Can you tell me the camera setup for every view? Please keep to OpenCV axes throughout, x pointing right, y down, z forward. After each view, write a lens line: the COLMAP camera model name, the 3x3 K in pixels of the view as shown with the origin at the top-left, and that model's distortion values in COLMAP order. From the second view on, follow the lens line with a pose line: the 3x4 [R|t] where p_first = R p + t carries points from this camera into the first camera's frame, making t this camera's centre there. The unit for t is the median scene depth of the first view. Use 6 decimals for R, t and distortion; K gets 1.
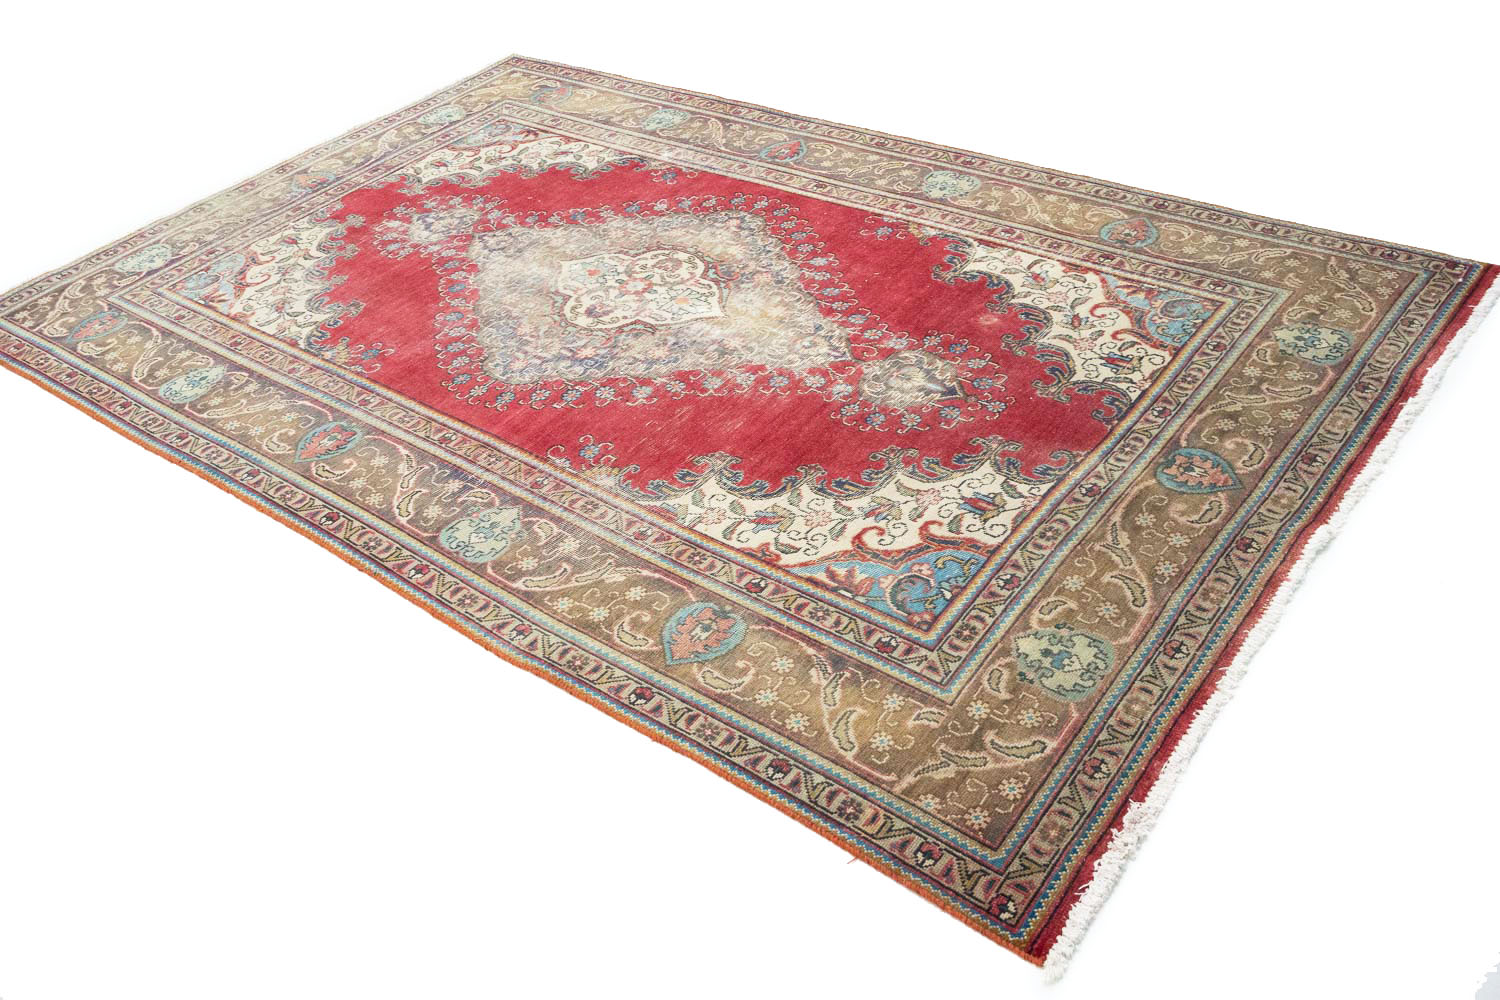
lens RADIAL K [[1262.2, 0, 736.5], [0, 1262.2, 499.2], [0, 0, 1]] dist [0.006331, -0.000838]
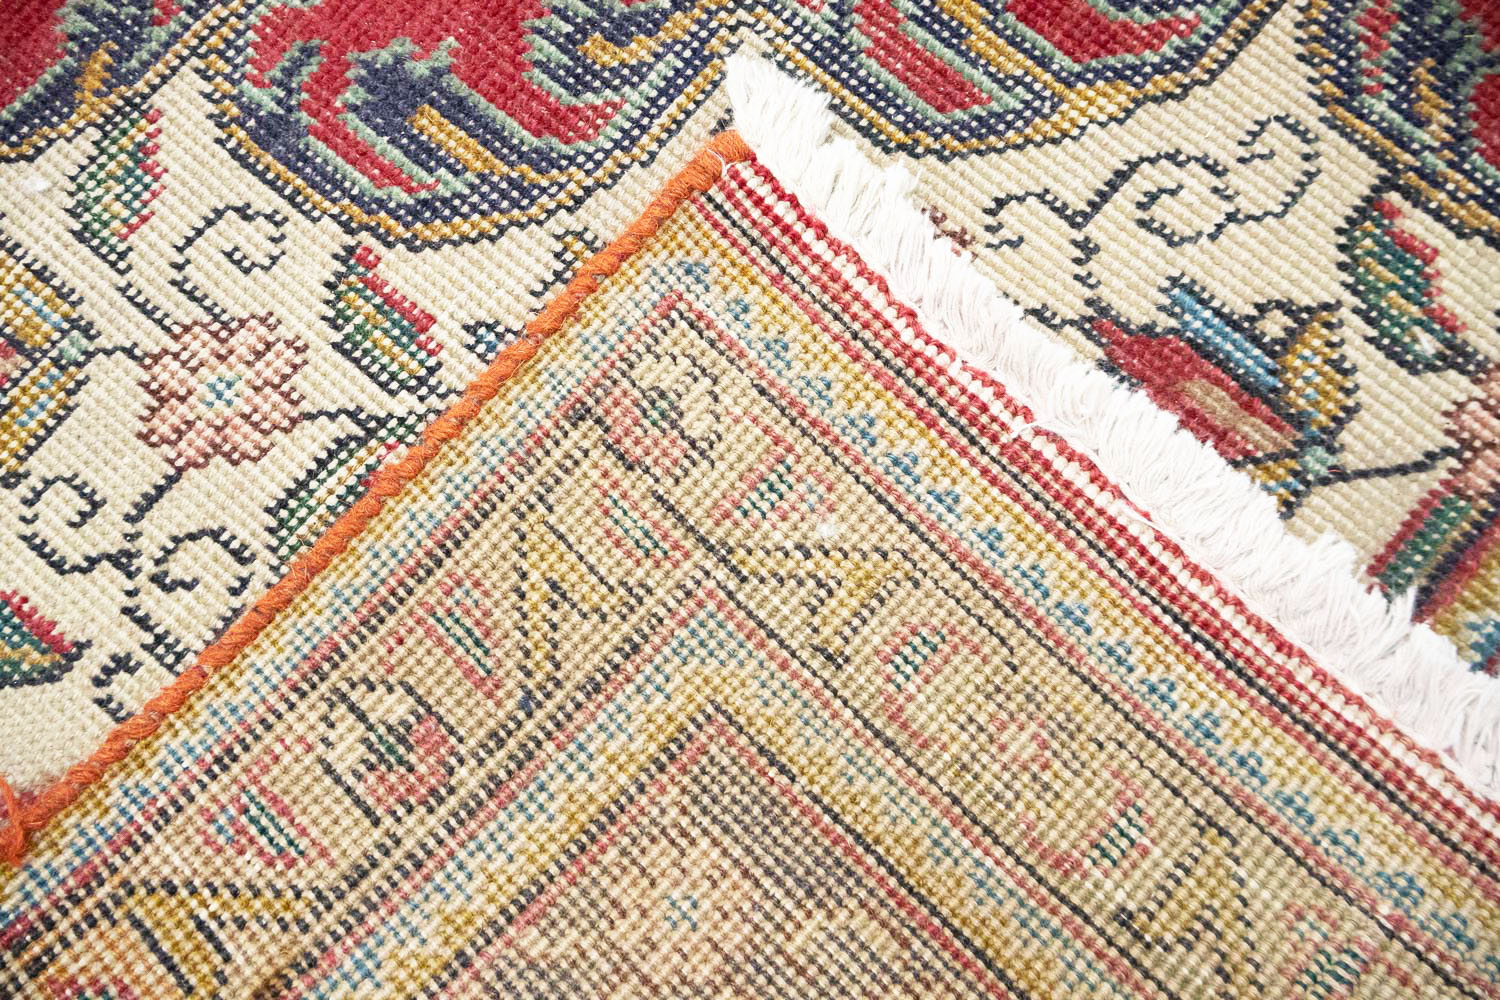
lens RADIAL K [[1228.3, 0, 725.9], [0, 1228.3, 493.6], [0, 0, 1]] dist [0.008261, -0.002111]
pose [[0.996277, 0.030514, 0.080635, 0.098226], [-0.076760, 0.739784, 0.668451, -0.073558], [-0.039255, -0.672152, 0.739372, 0.721818]]
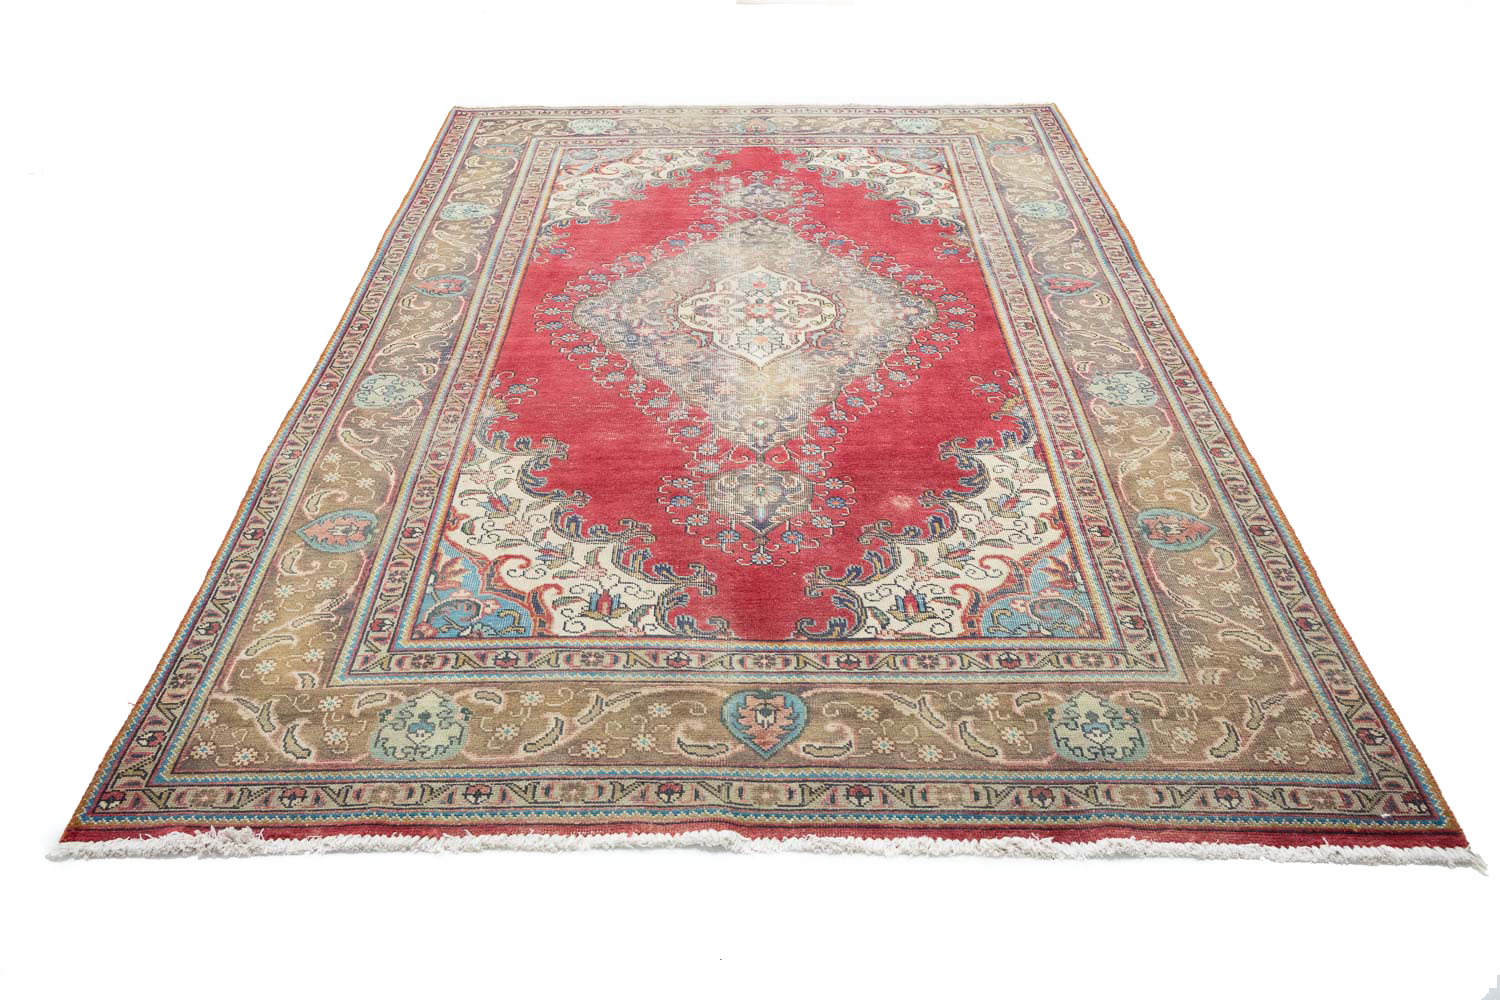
lens RADIAL K [[1266.3, 0, 737.6], [0, 1266.3, 499.9], [0, 0, 1]] dist [0.004029, 0.008129]
pose [[0.621569, 0.536861, -0.570467, 0.640292], [-0.534719, 0.822961, 0.191862, -0.253214], [0.572475, 0.185784, 0.798596, 0.212394]]
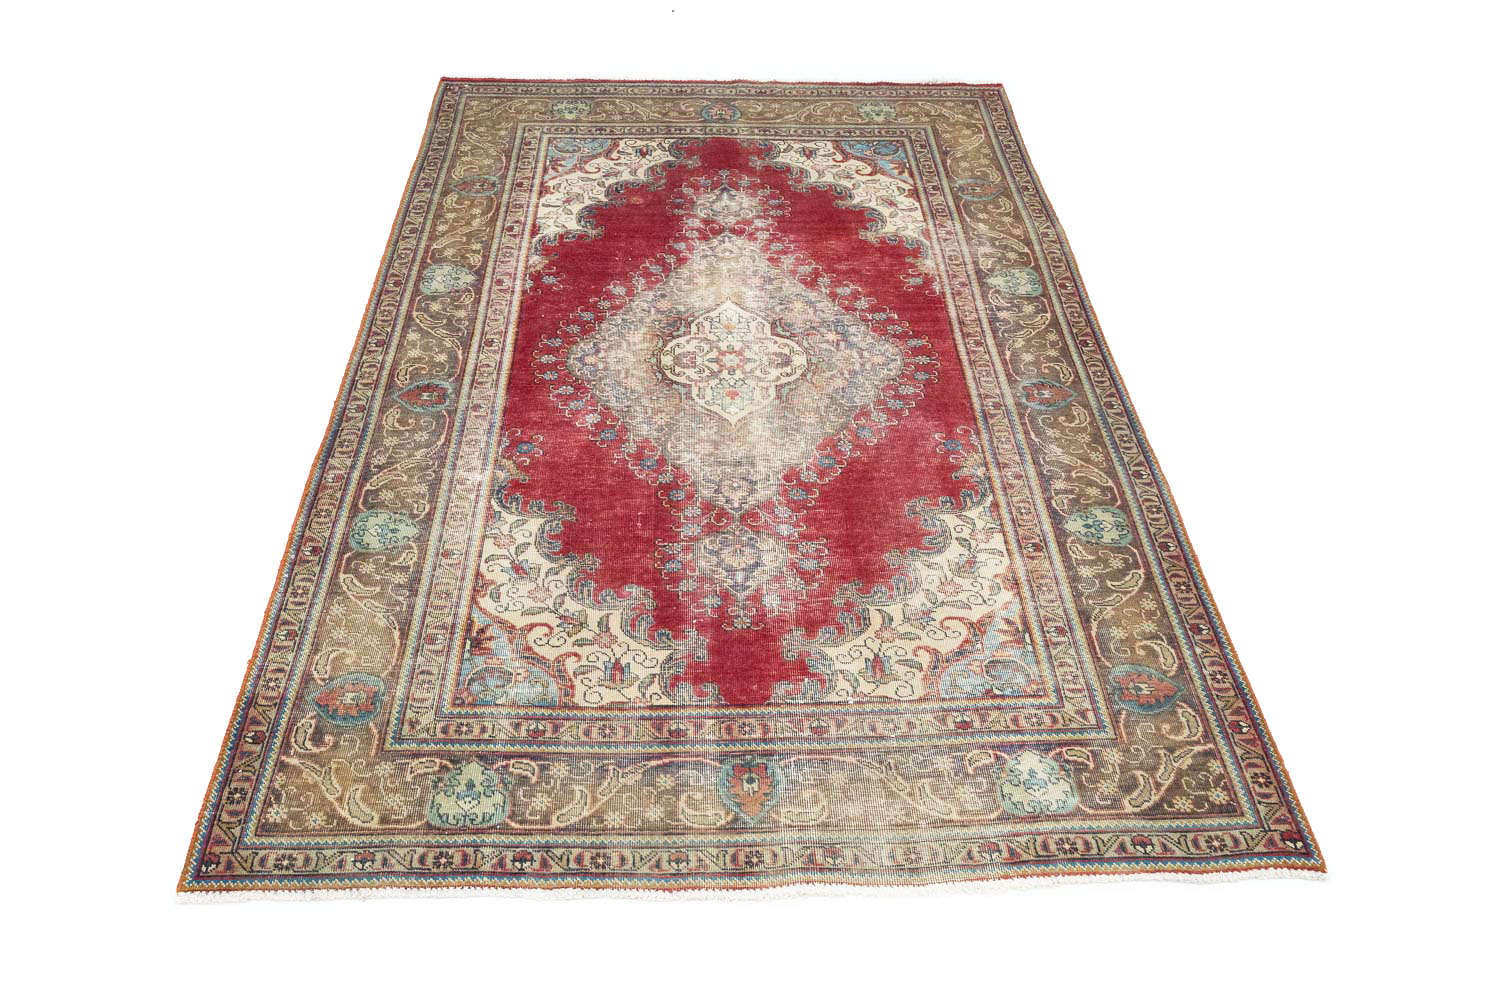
lens RADIAL K [[1255.8, 0, 697.0], [0, 1255.8, 499.6], [0, 0, 1]] dist [0.006786, 0.004581]
pose [[-0.633197, -0.468384, 0.616180, -0.879593], [0.523284, 0.327527, 0.786702, -1.115573], [-0.570294, 0.820575, 0.037709, 1.184911]]
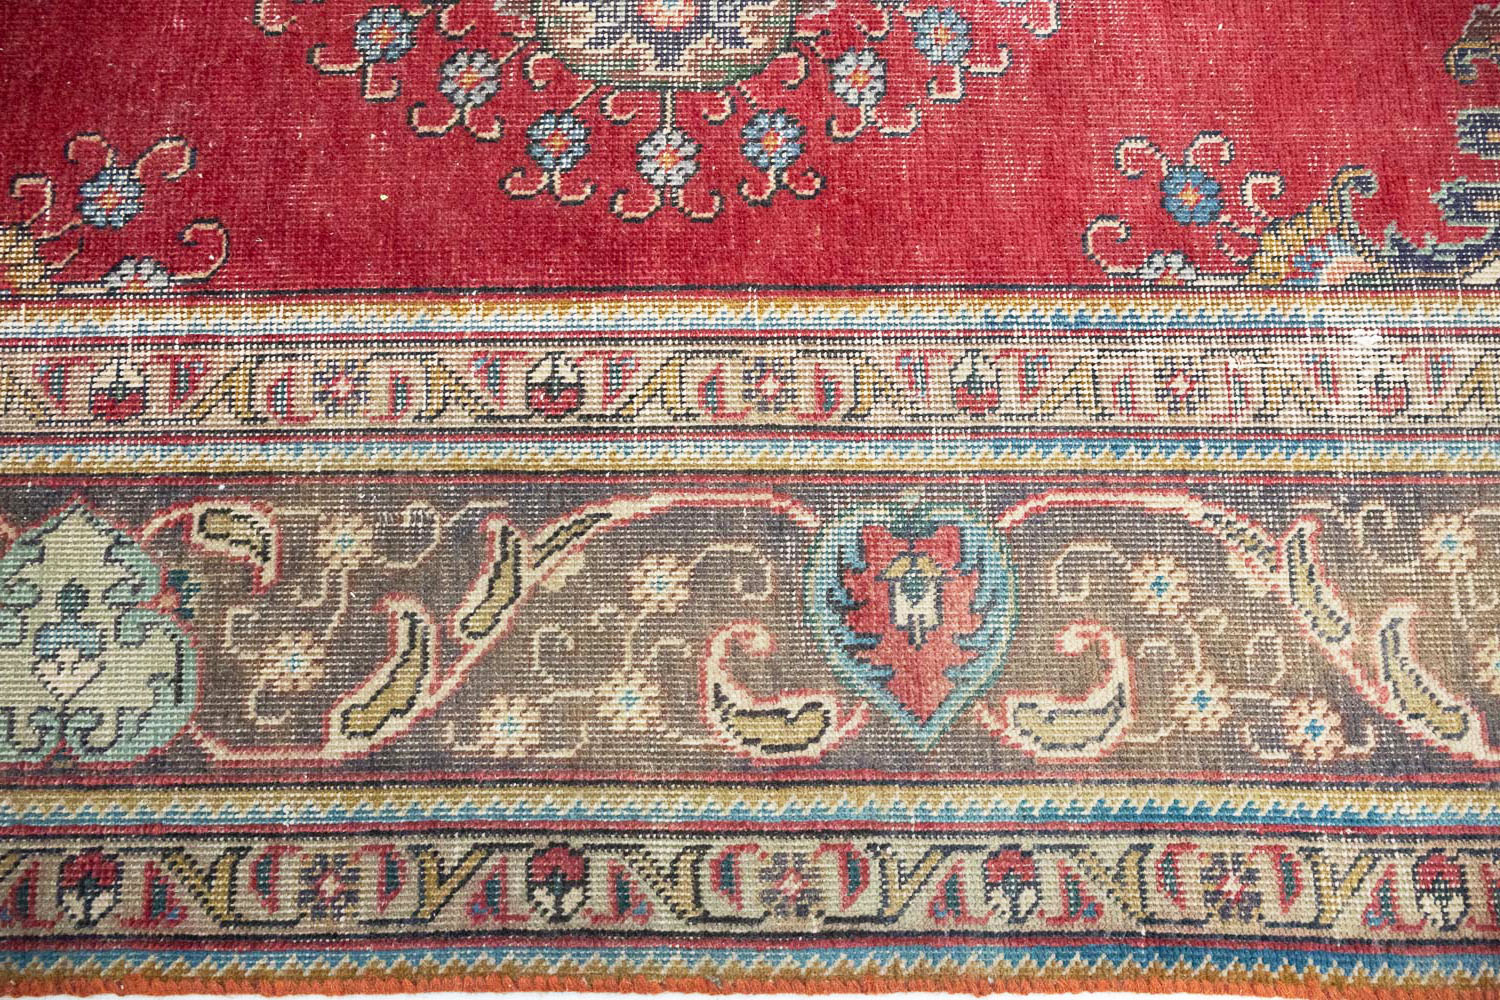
lens RADIAL K [[1228.3, 0, 725.9], [0, 1228.3, 493.6], [0, 0, 1]] dist [0.008261, -0.002111]
pose [[-0.765698, 0.642782, -0.023196, 0.072085], [-0.339081, -0.372752, 0.863759, -0.573613], [0.546563, 0.669244, 0.503370, 1.113022]]
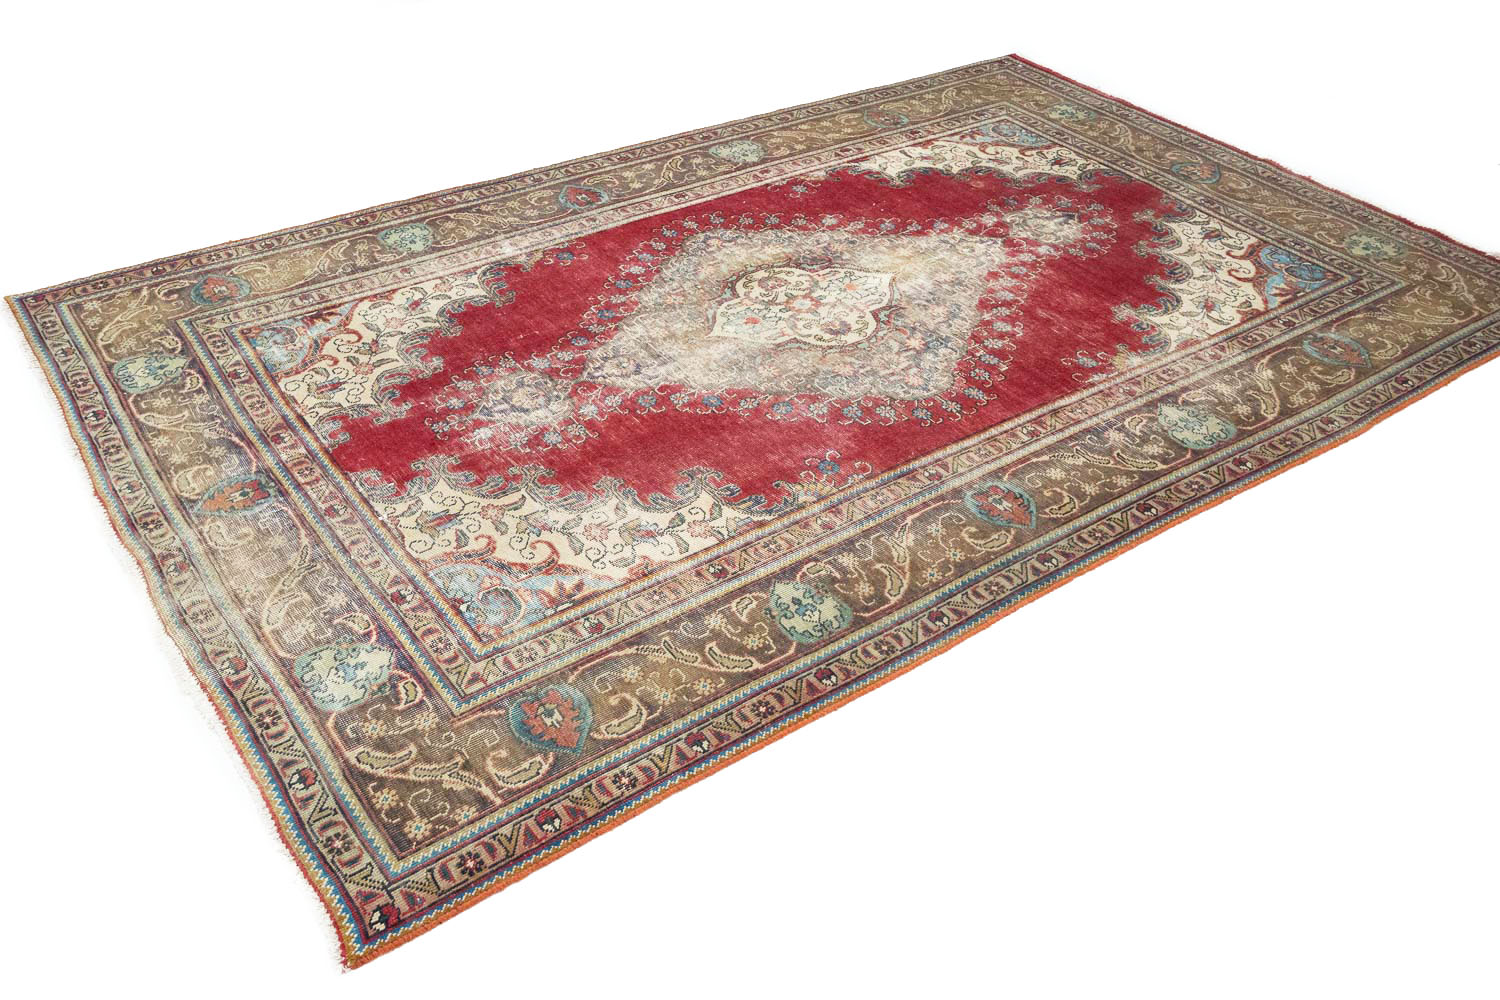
lens RADIAL K [[1266.3, 0, 737.6], [0, 1266.3, 499.9], [0, 0, 1]] dist [0.004029, 0.008129]
pose [[0.284656, -0.507098, 0.813525, -1.062427], [0.563369, 0.775114, 0.286031, -0.395299], [-0.775620, 0.376894, 0.506324, 0.662196]]
